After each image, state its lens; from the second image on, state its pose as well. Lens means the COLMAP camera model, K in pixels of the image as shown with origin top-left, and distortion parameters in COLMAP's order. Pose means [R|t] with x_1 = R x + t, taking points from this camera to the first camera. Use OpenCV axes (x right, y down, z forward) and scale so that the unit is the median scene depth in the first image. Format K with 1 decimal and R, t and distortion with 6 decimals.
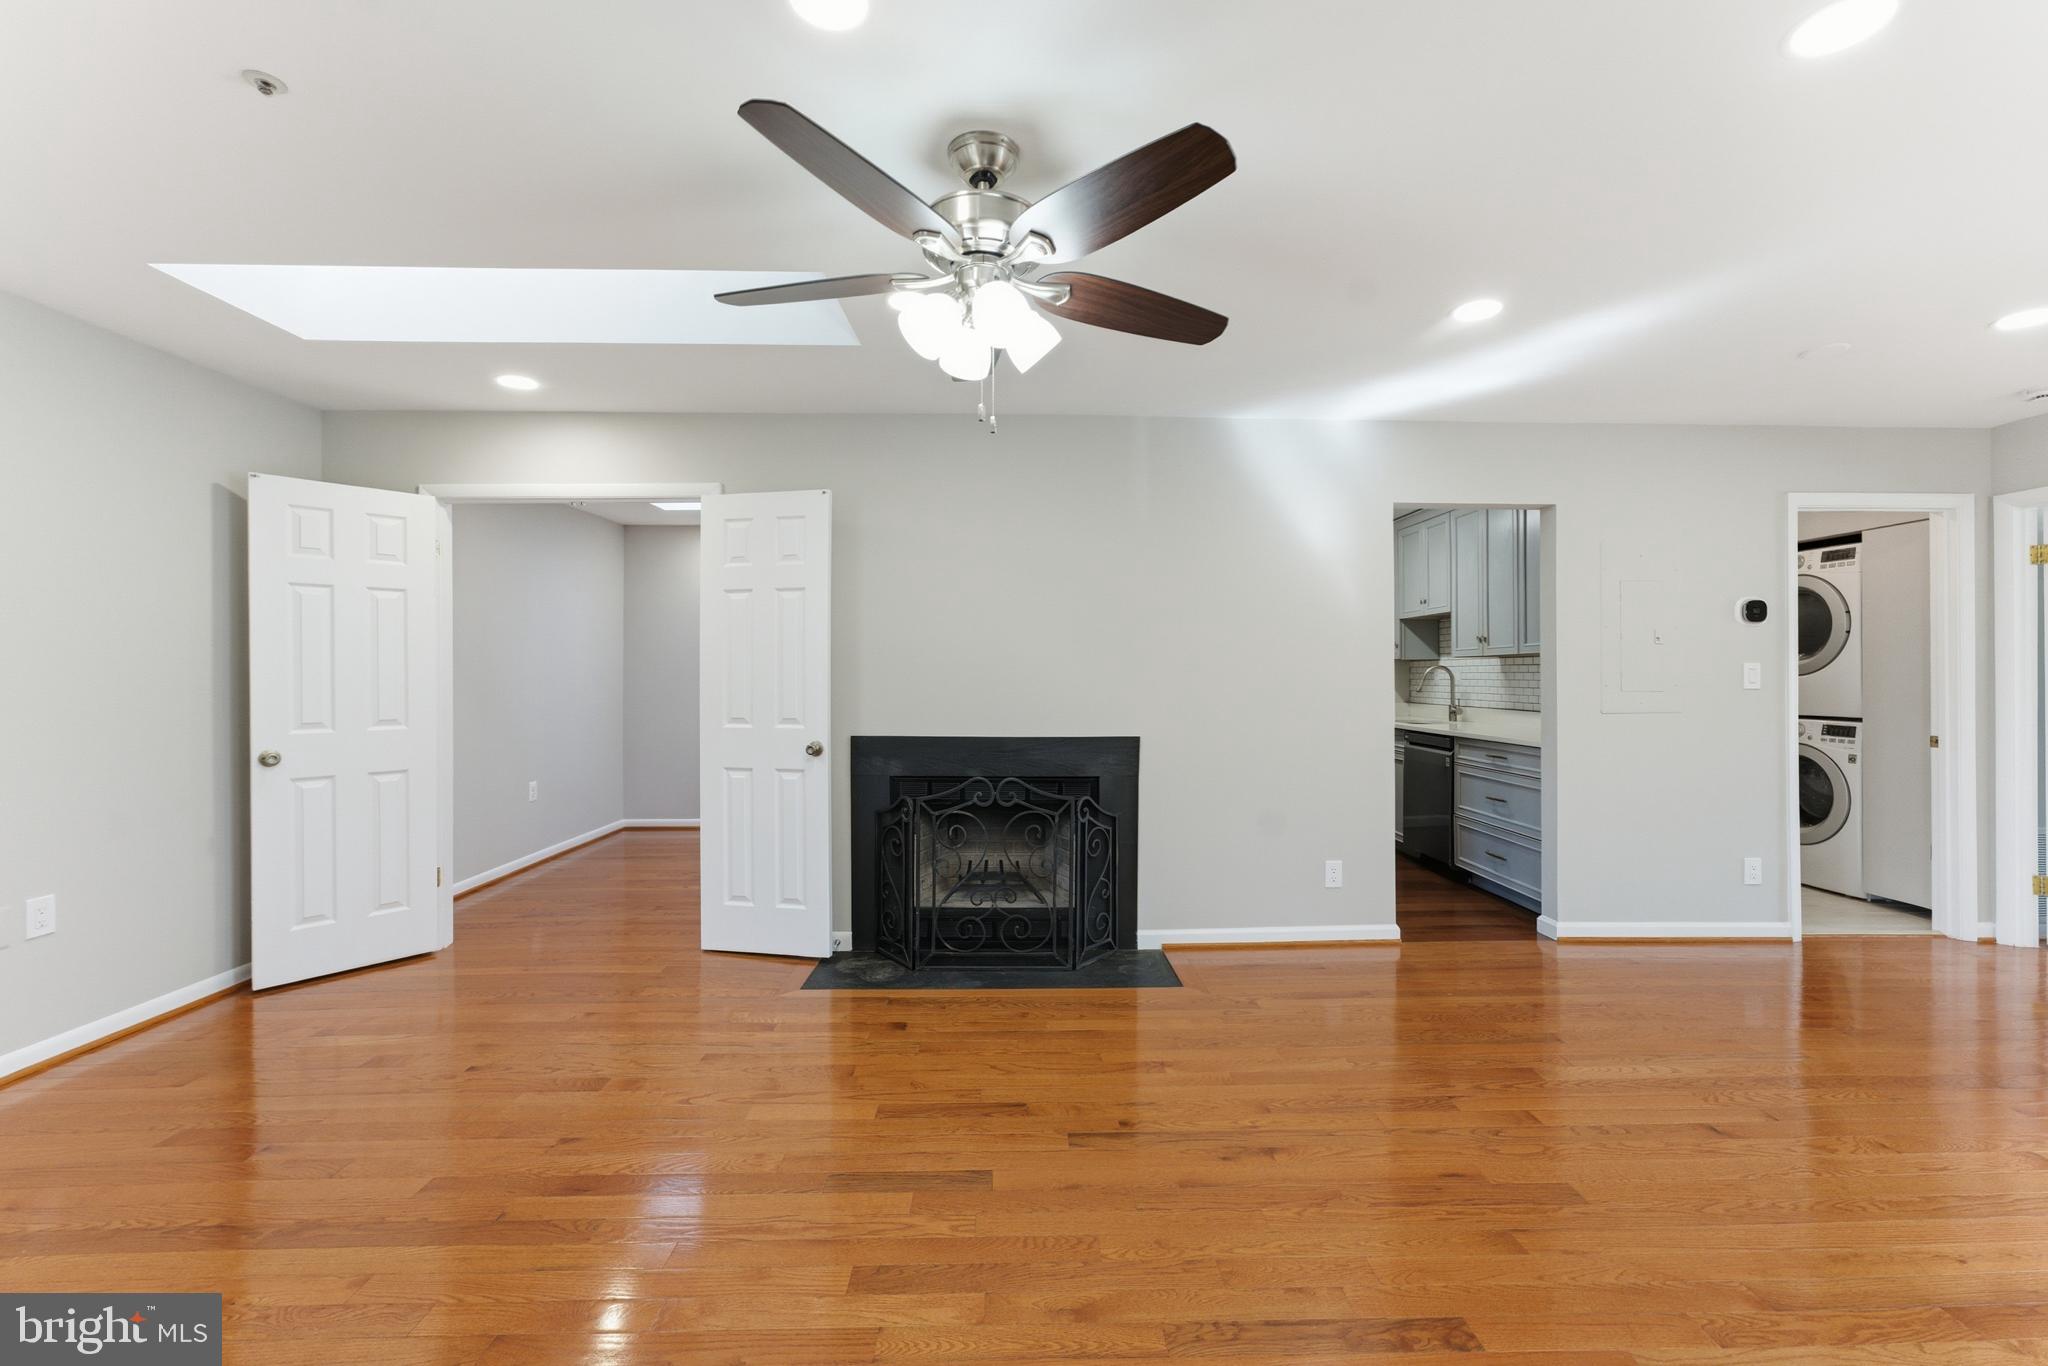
lens RADIAL K [[823.8, 0, 1027.4], [0, 823.8, 682.6], [0, 0, 1]] dist [-0.002183, 0.000186]
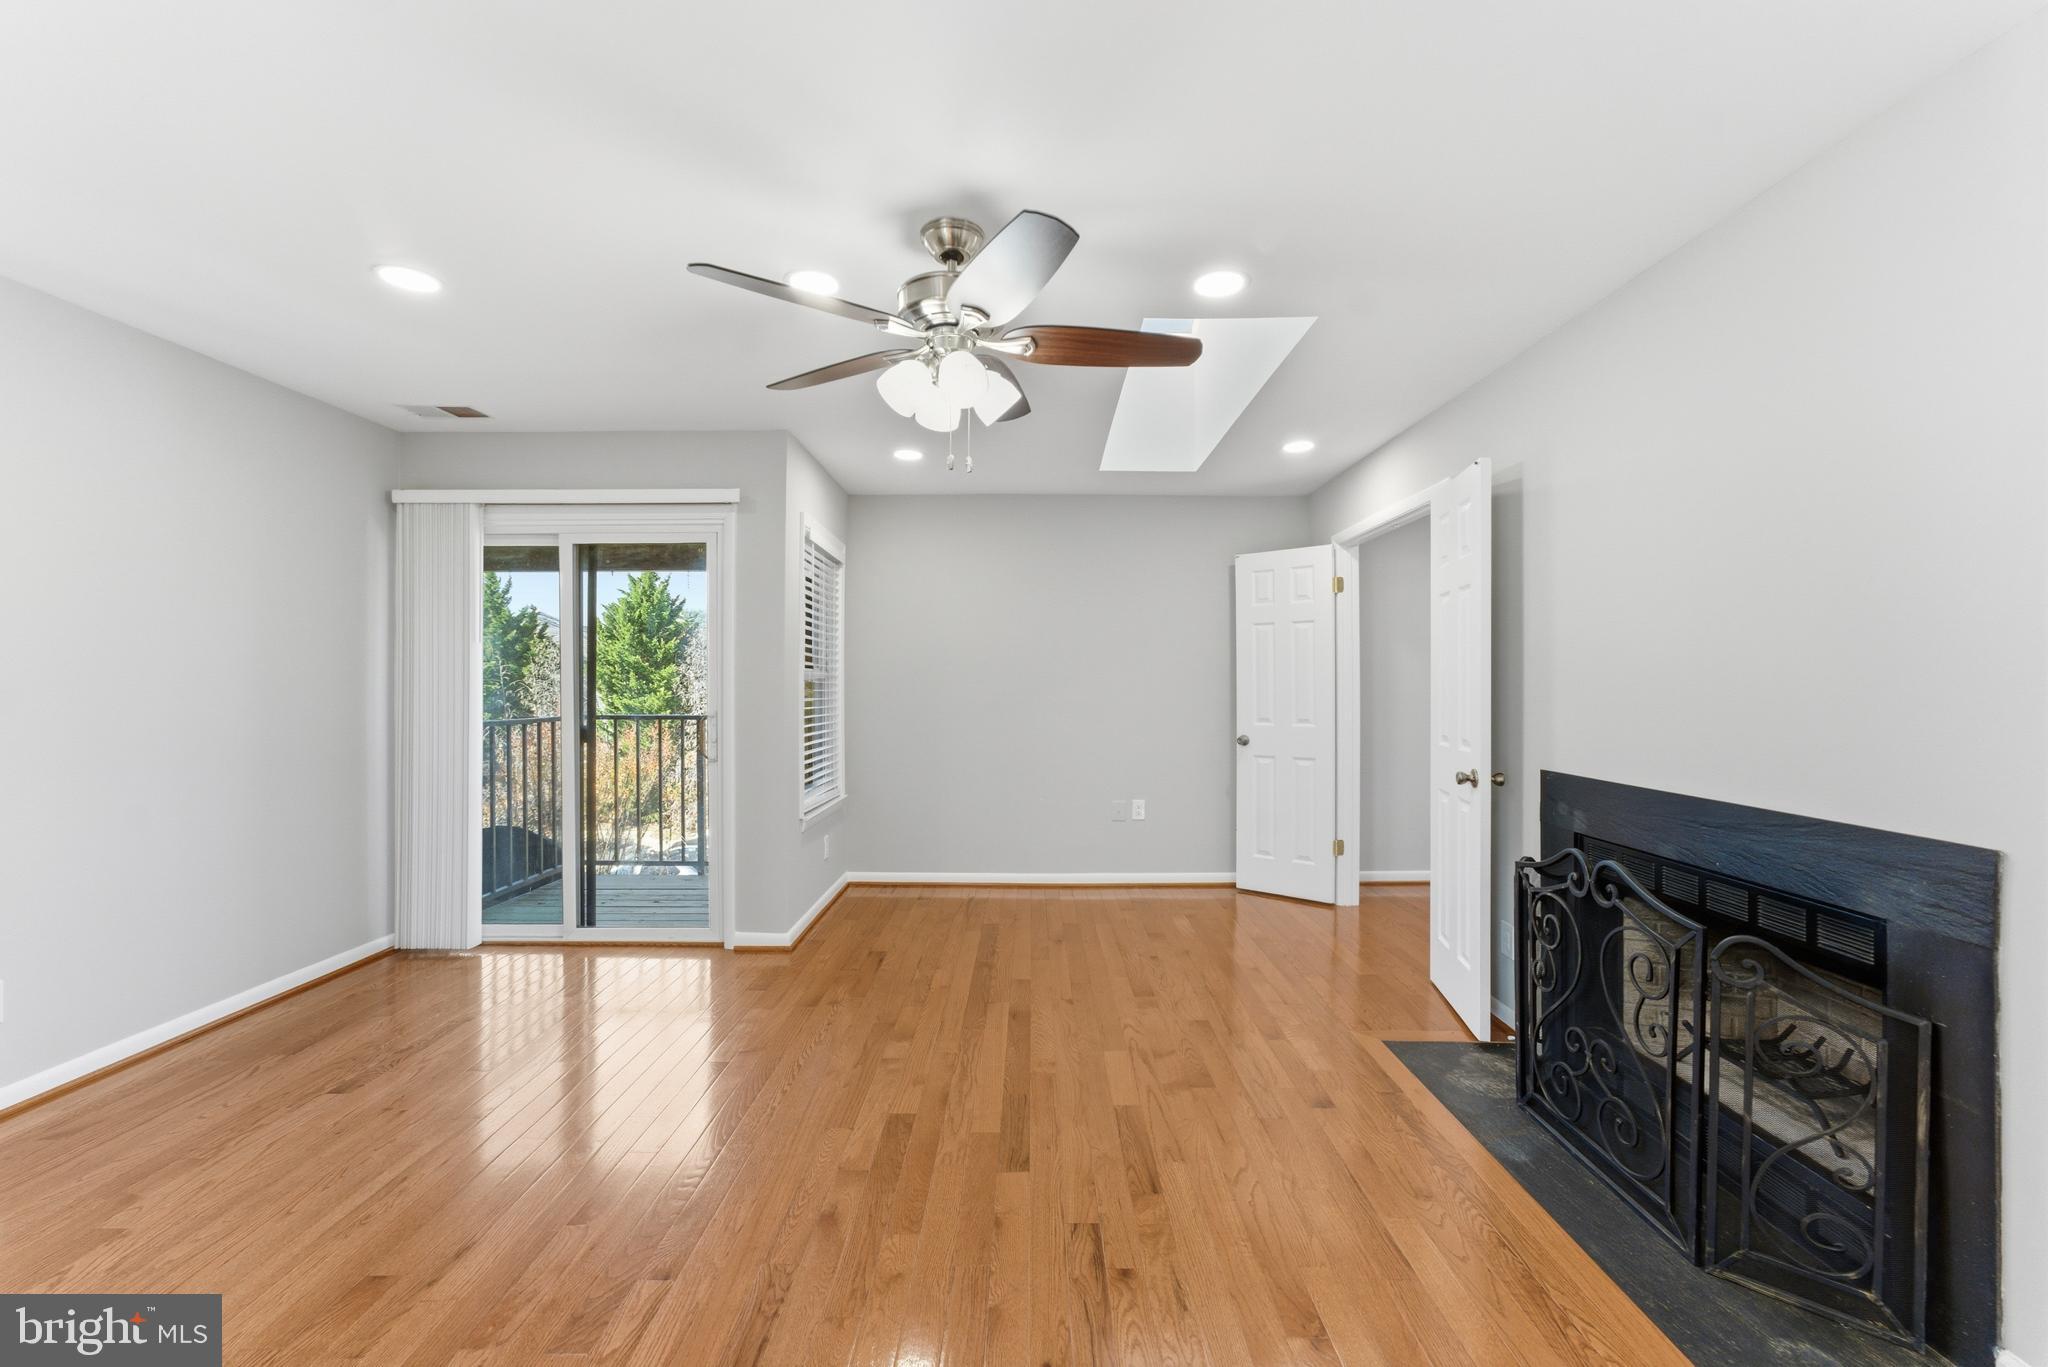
lens RADIAL K [[816.2, 0, 1033.4], [0, 816.2, 686.3], [0, 0, 1]] dist [0.000850, 0.000146]
pose [[-0.025582, 0.000630, -0.999673, 0.573898], [-0.003600, 0.999993, 0.000722, -0.008551], [0.999666, 0.003617, -0.025580, 0.605934]]
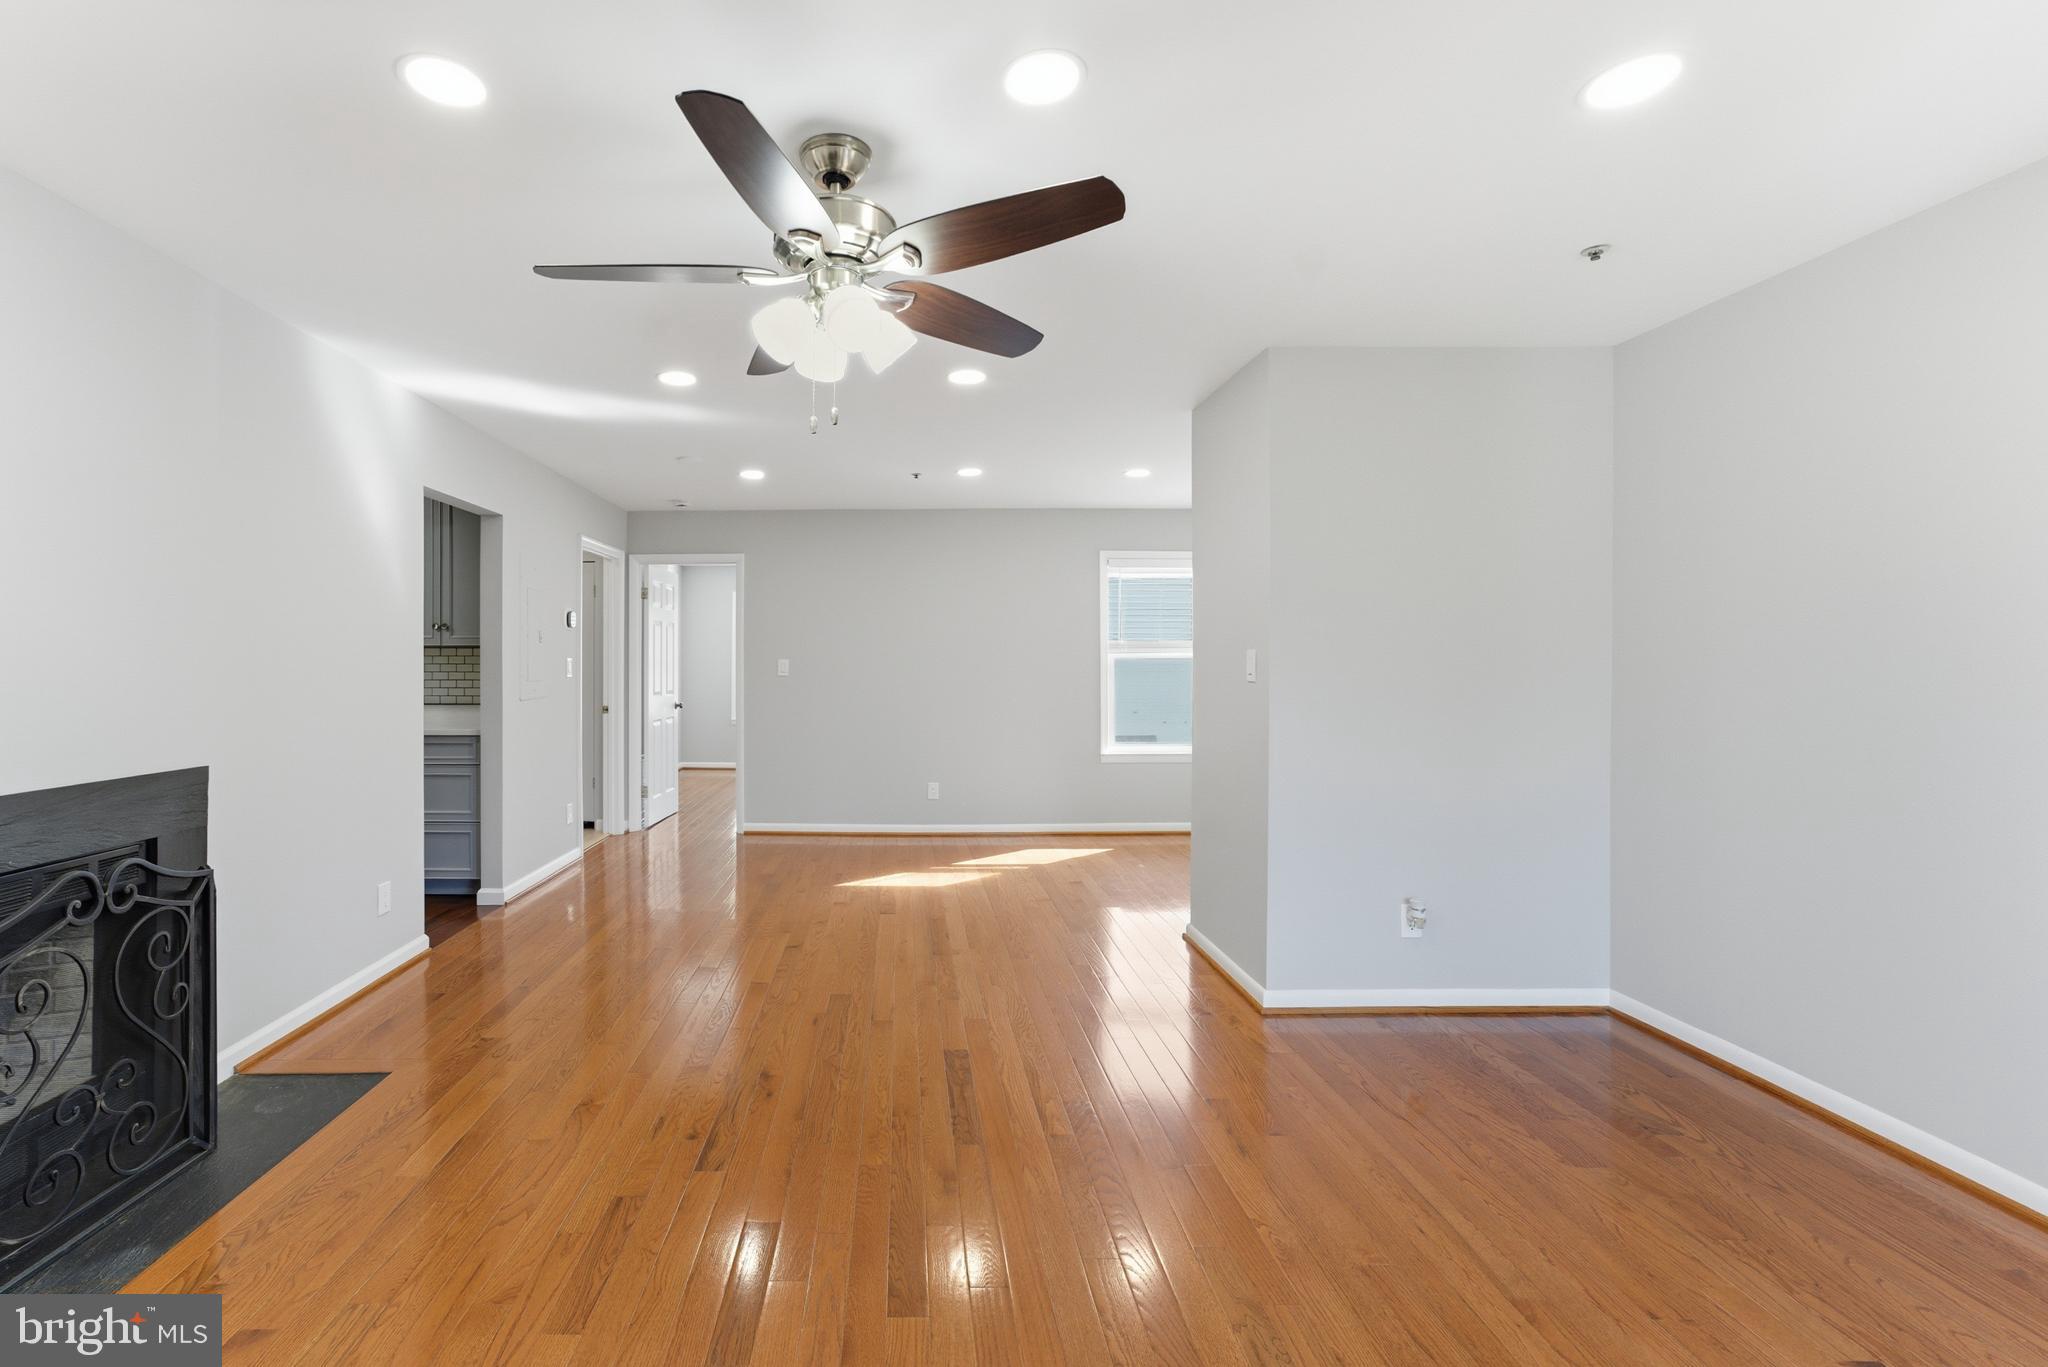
lens RADIAL K [[885.2, 0, 900.1], [0, 885.2, 662.2], [0, 0, 1]] dist [-0.000447, 0.000431]
pose [[0.029714, 0.001065, 0.999558, -0.596041], [0.001436, 0.999998, -0.001108, -0.014314], [-0.999557, 0.001468, 0.029712, 0.470525]]
